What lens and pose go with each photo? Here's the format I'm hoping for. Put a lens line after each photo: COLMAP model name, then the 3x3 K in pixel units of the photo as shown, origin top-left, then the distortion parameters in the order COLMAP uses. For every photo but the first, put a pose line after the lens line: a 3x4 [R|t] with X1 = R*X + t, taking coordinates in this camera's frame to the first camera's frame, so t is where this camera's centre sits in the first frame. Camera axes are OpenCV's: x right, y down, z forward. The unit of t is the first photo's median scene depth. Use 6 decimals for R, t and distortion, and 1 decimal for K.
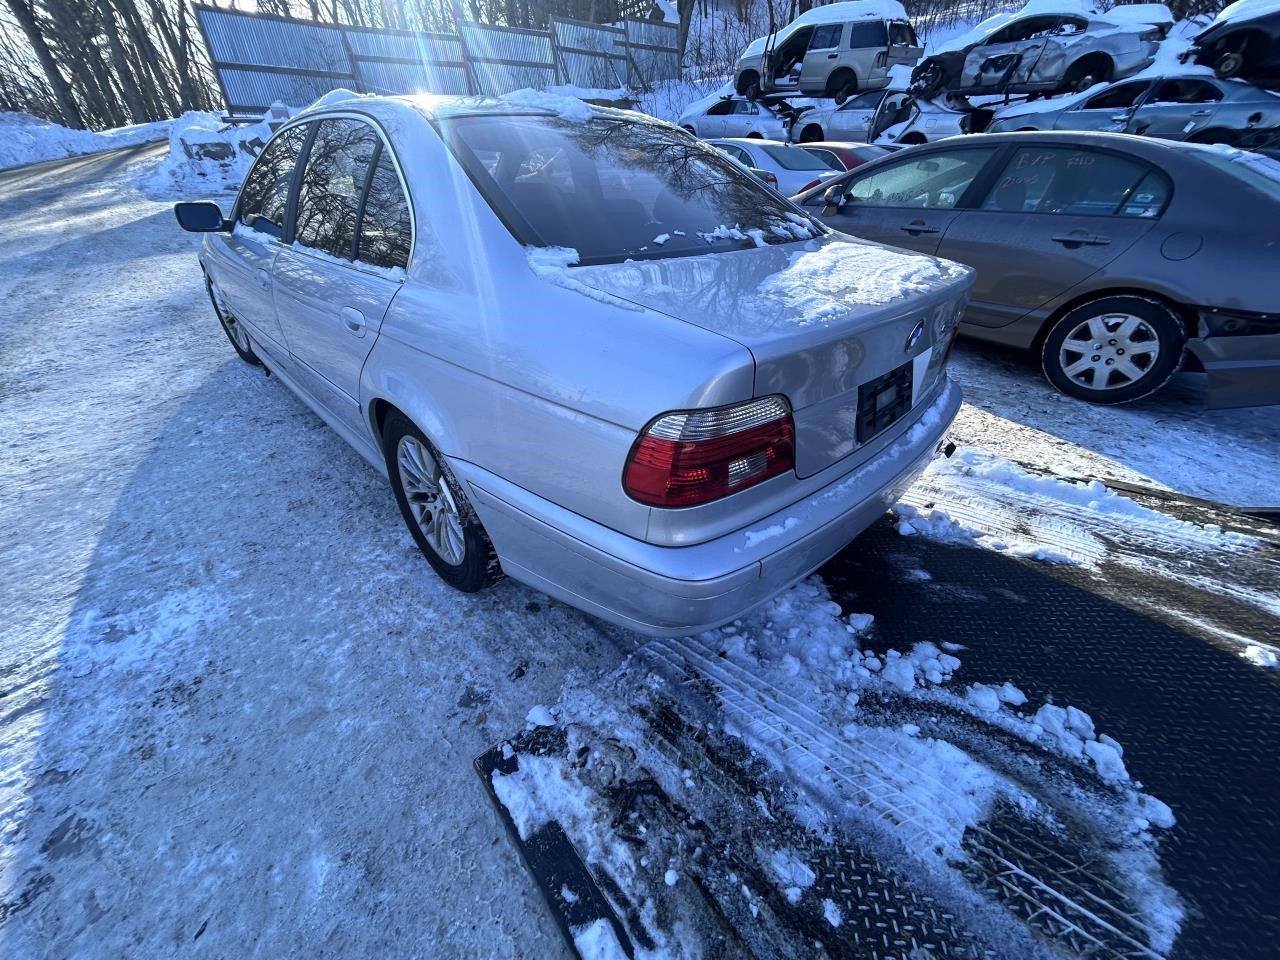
lens RADIAL K [[518.0, 0, 643.6], [0, 518.0, 480.0], [0, 0, 1]] dist [0.003376, 0.000362]
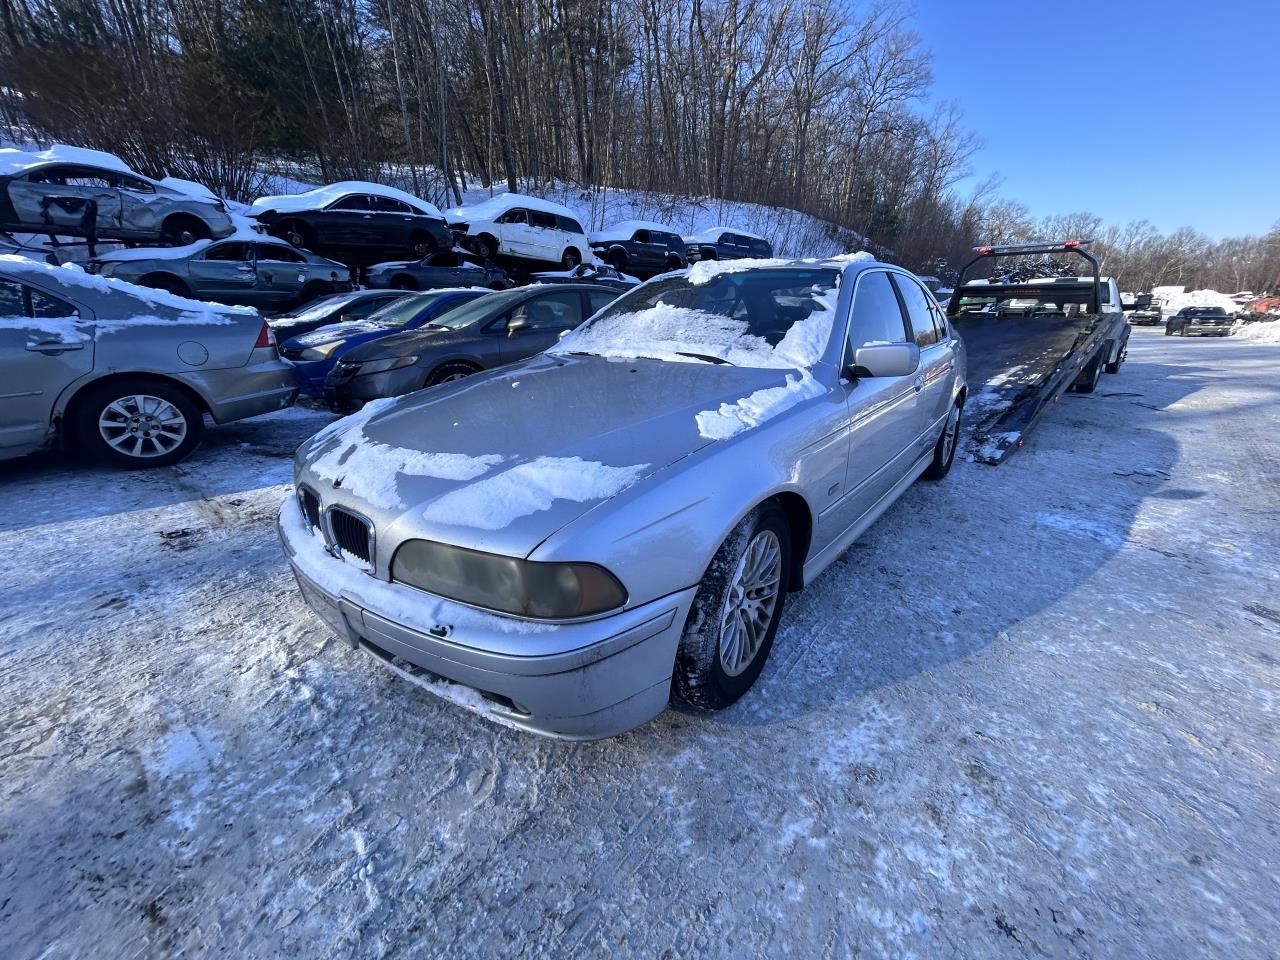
lens RADIAL K [[518.0, 0, 639.9], [0, 518.0, 486.1], [0, 0, 1]] dist [0.003376, 0.000362]
pose [[-0.104372, -0.344648, 0.932911, -0.499947], [0.532996, 0.772568, 0.345043, -0.259115], [-0.839656, 0.533251, 0.103061, 0.414627]]
